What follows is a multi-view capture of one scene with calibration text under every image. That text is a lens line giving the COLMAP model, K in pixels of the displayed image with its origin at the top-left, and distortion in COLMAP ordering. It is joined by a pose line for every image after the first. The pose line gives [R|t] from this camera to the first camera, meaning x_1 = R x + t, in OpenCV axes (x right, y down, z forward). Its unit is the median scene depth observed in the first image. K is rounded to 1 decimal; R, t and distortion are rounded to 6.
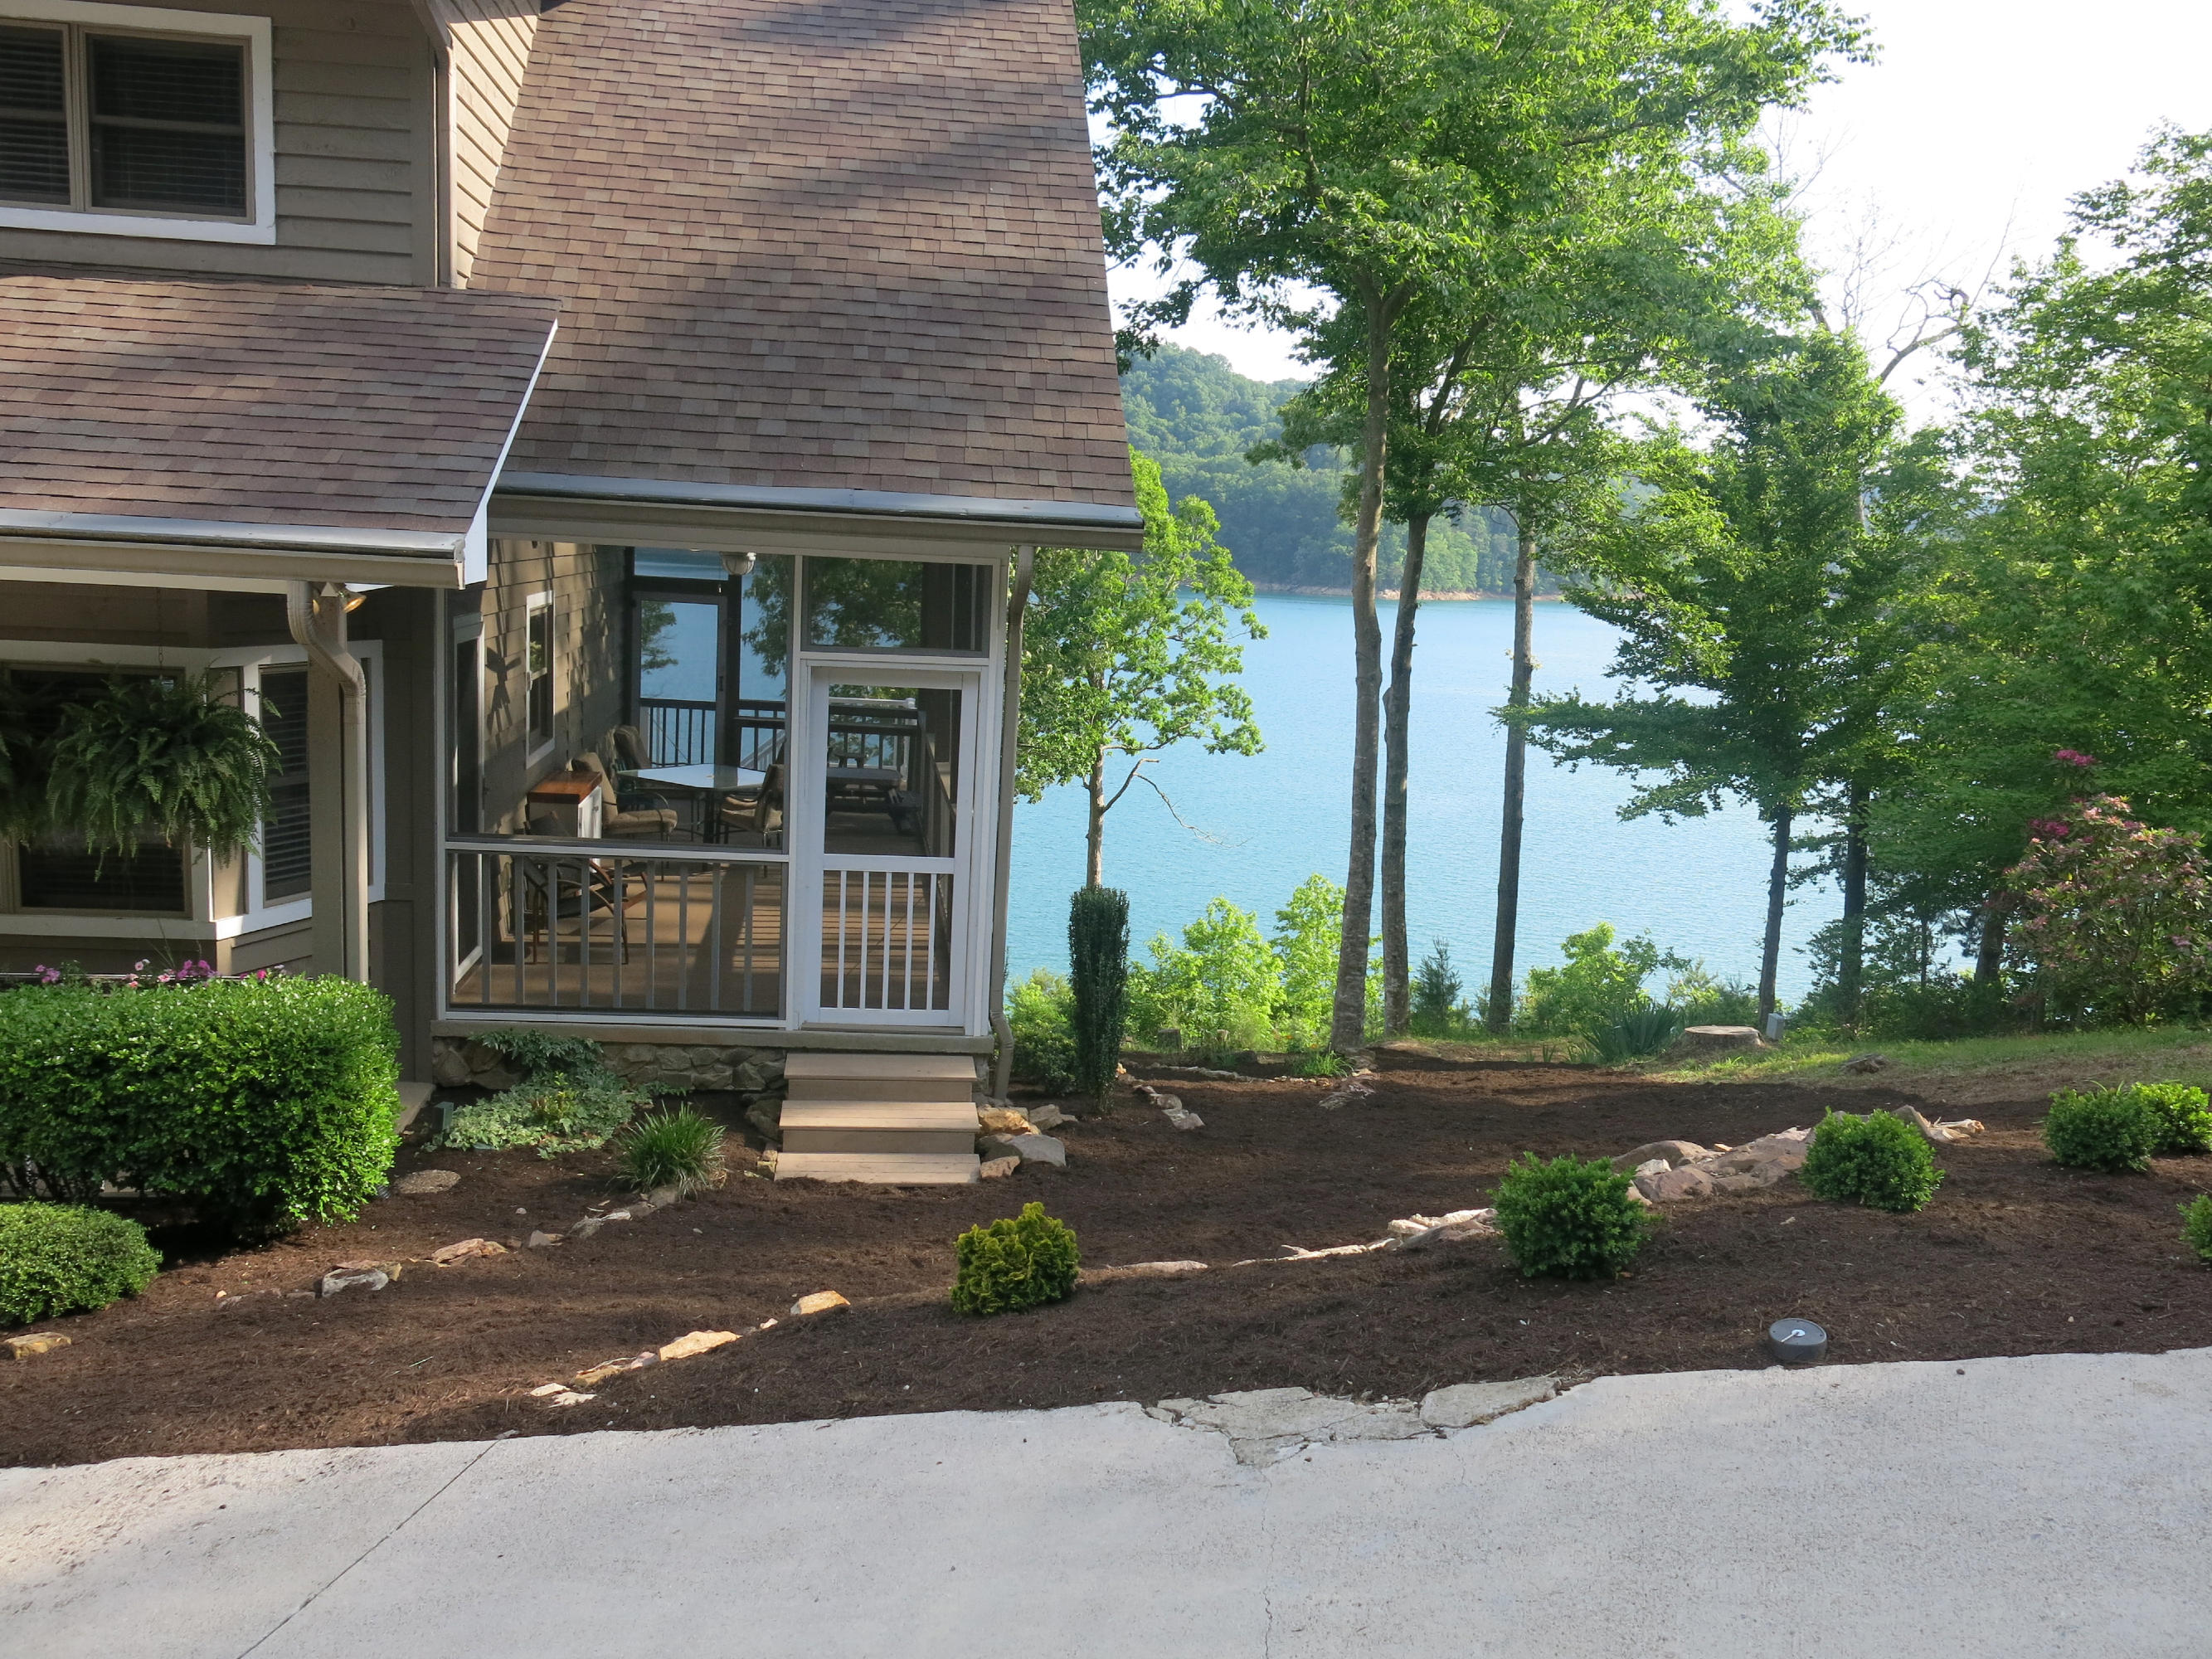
lens RADIAL K [[1845.0, 0, 1115.5], [0, 1845.0, 832.1], [0, 0, 1]] dist [-0.010152, -0.018929]
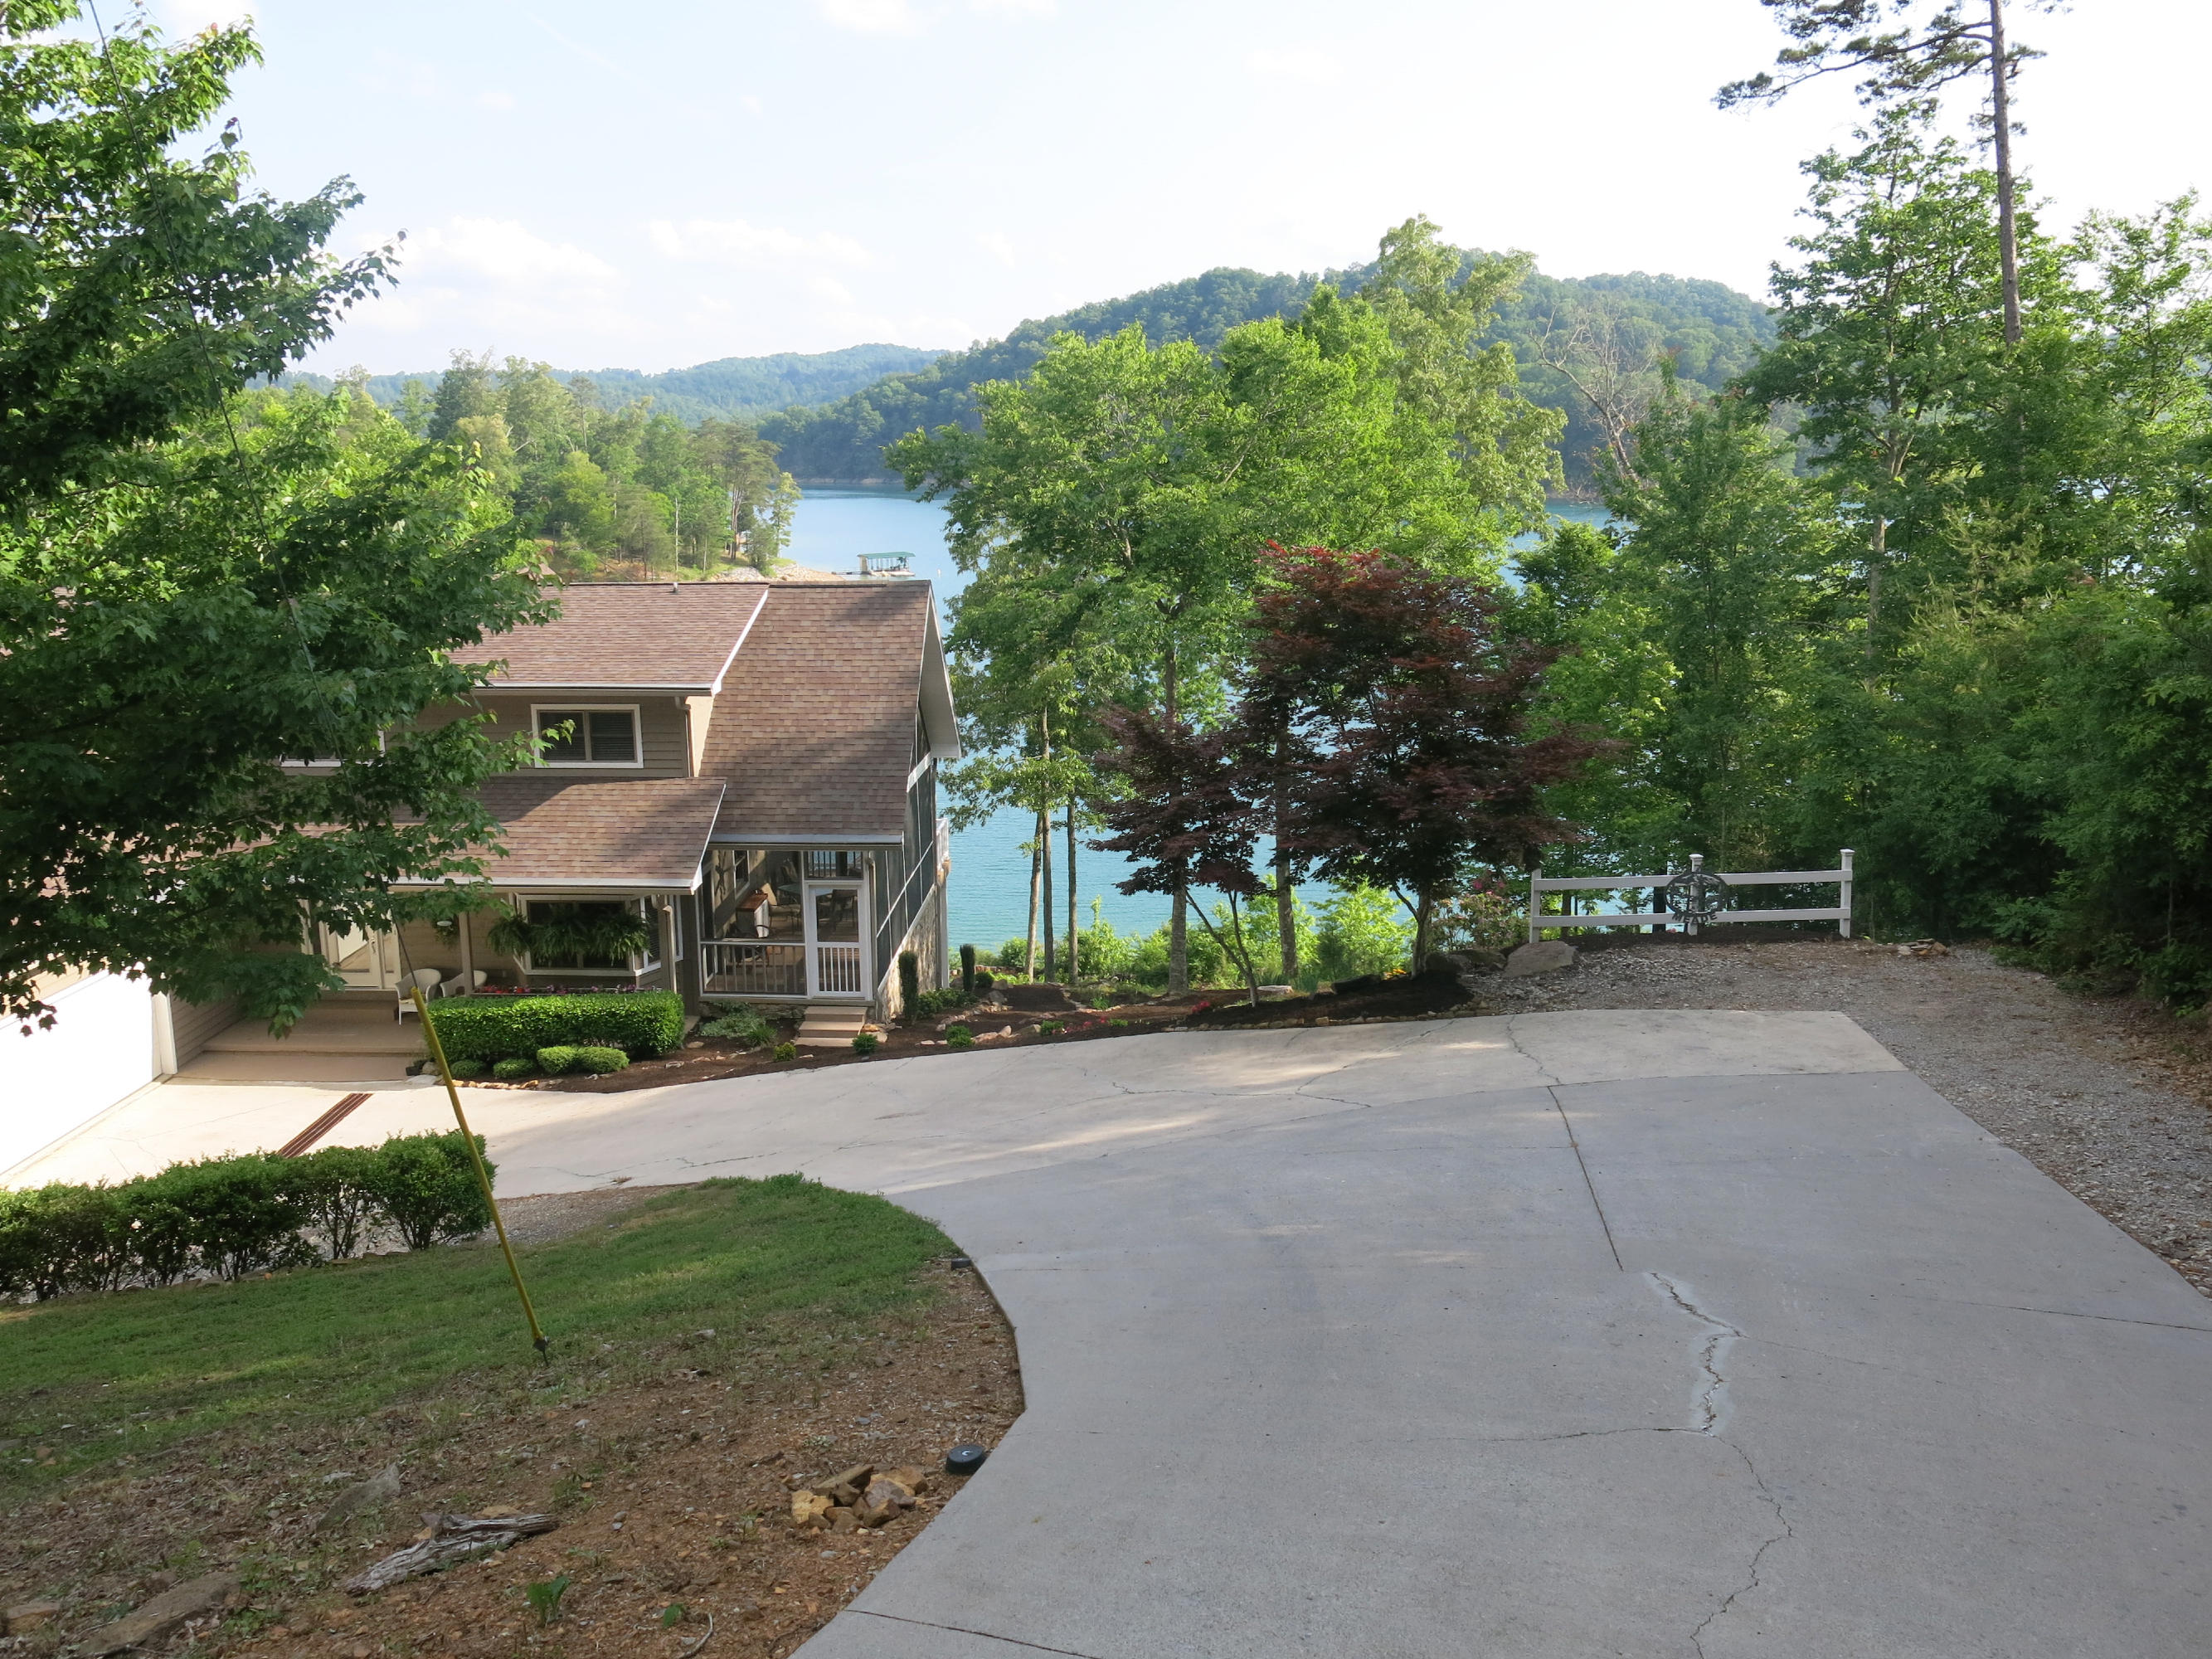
lens RADIAL K [[1845.0, 0, 1111.5], [0, 1845.0, 820.2], [0, 0, 1]] dist [-0.010152, -0.018929]
pose [[0.983757, -0.020029, -0.178387, 0.882121], [0.027404, 0.998864, 0.038973, -0.298830], [0.177404, -0.043229, 0.983188, -1.943031]]
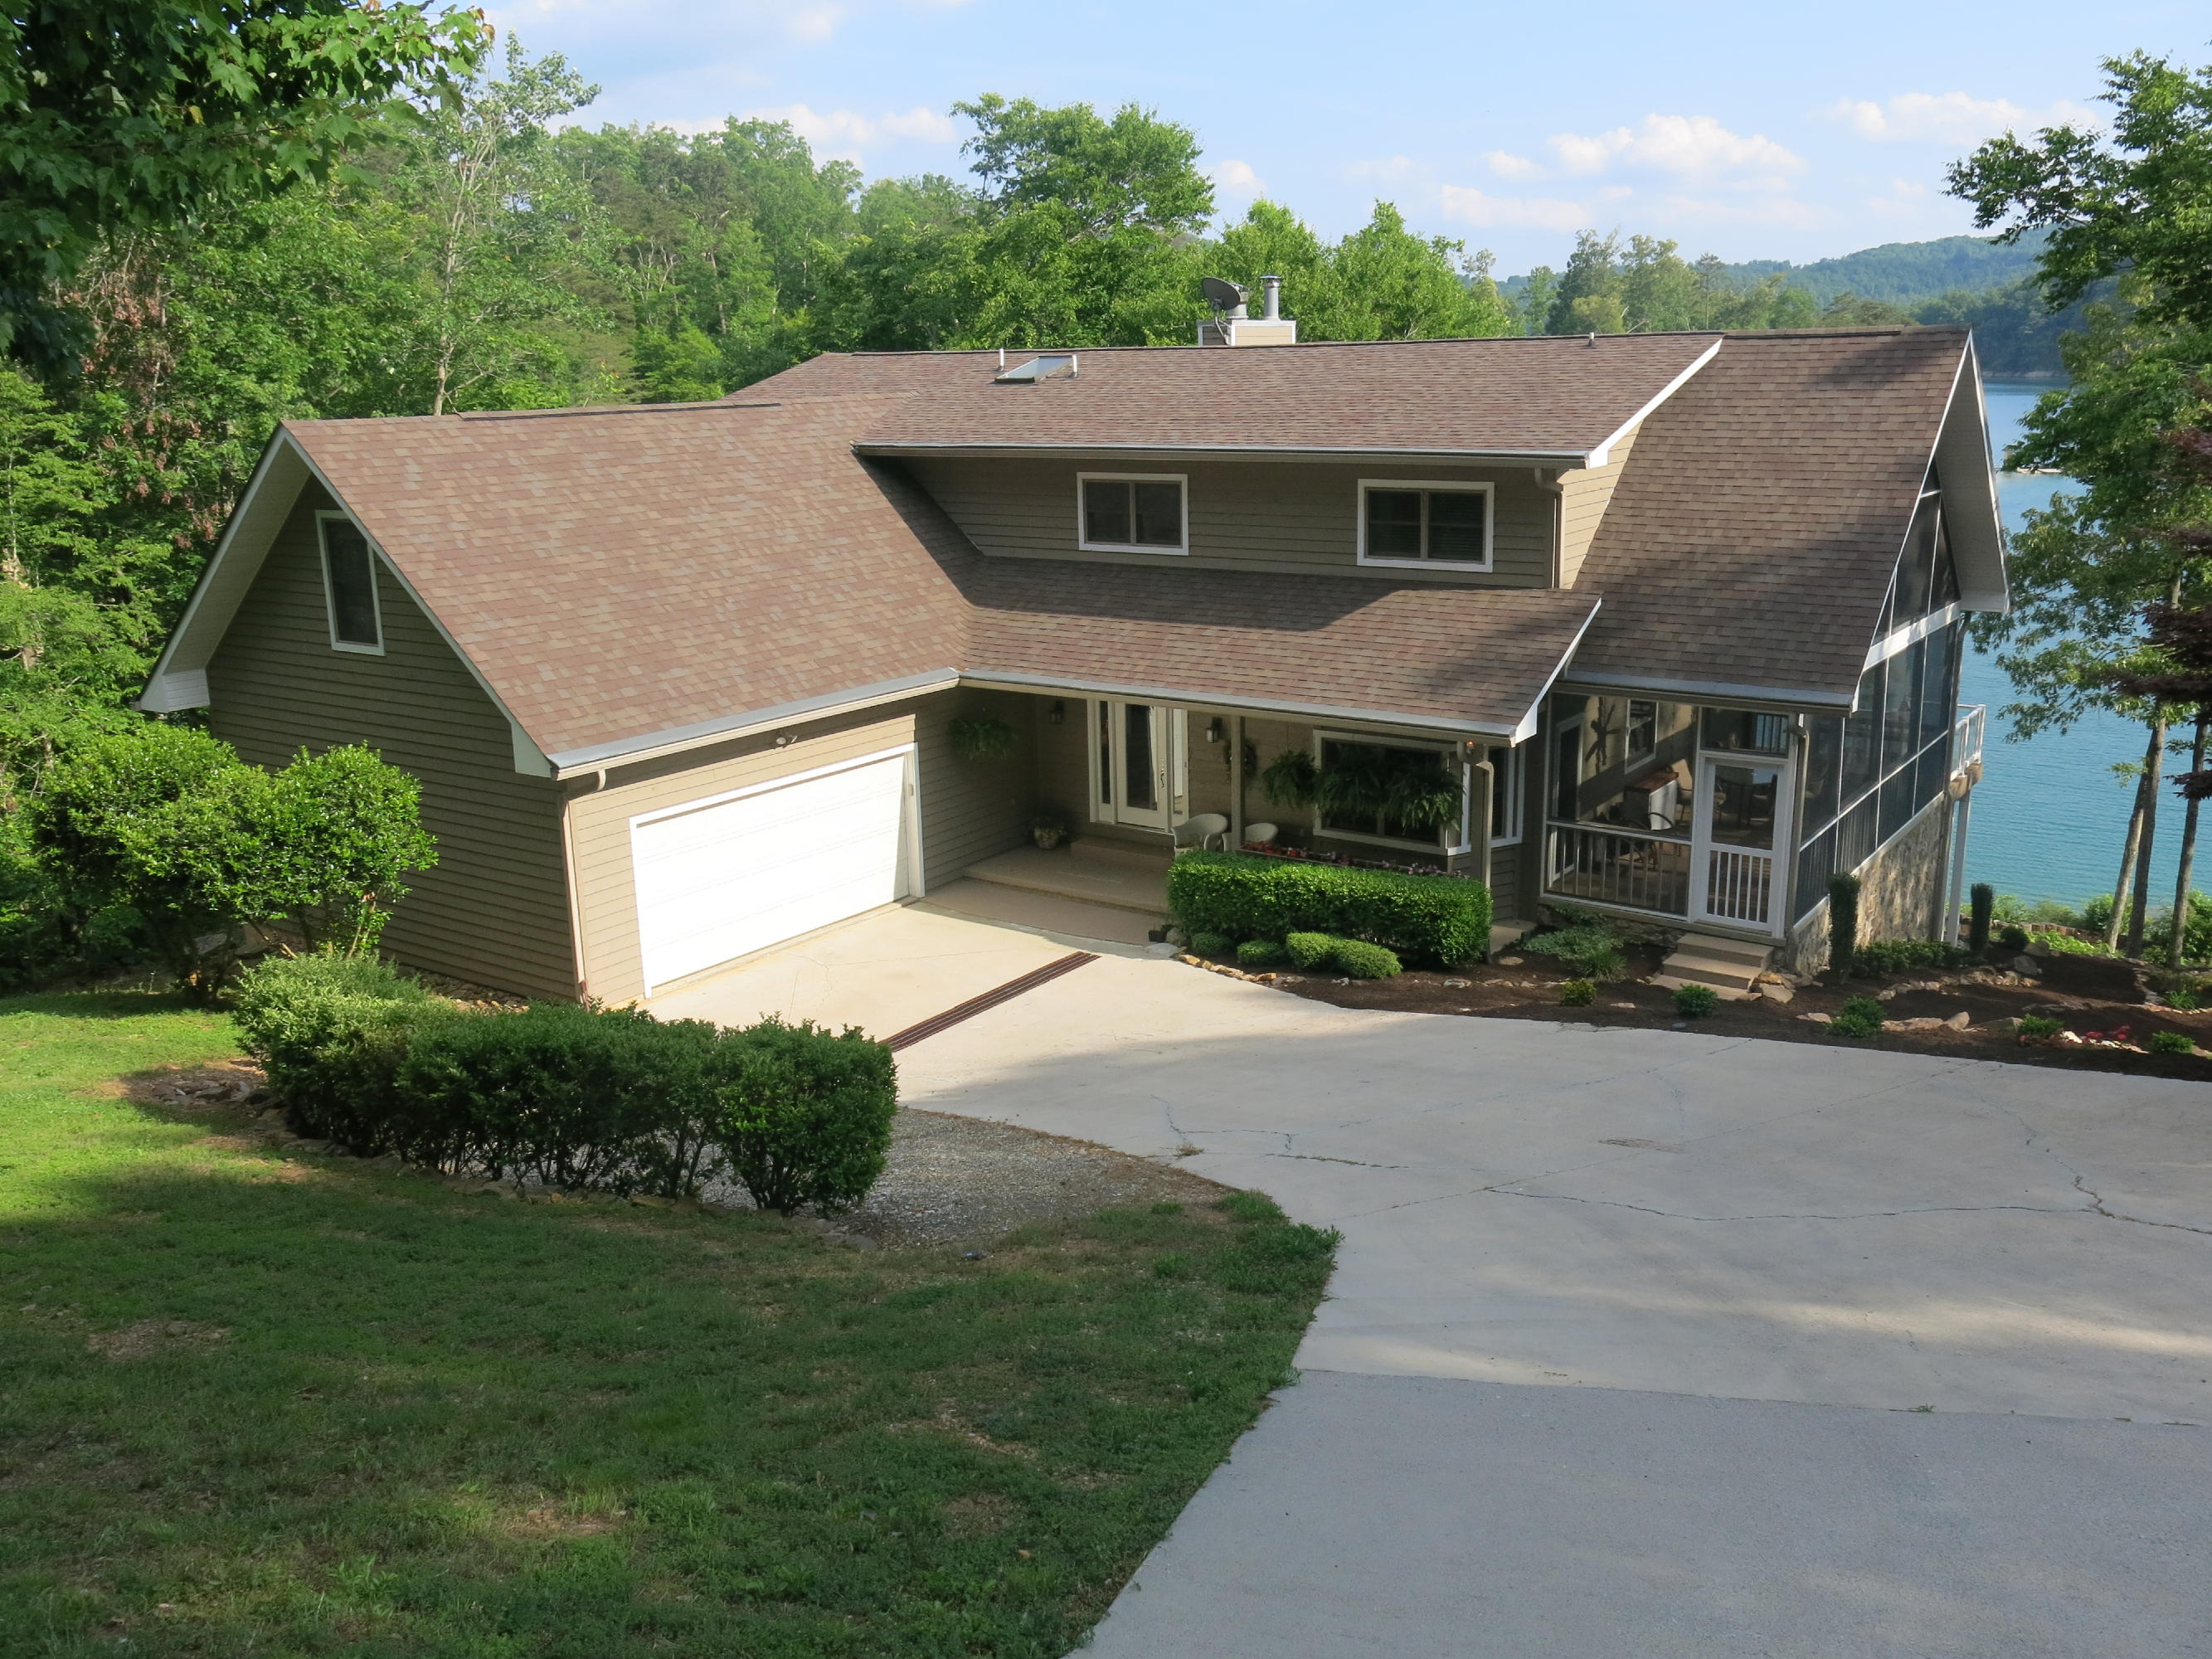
lens RADIAL K [[1845.0, 0, 1107.9], [0, 1845.0, 841.4], [0, 0, 1]] dist [-0.010152, -0.018929]
pose [[0.724579, 0.109139, -0.680495, 0.781860], [-0.047912, 0.992970, 0.108238, -0.185547], [0.687524, -0.045823, 0.724714, -1.014929]]
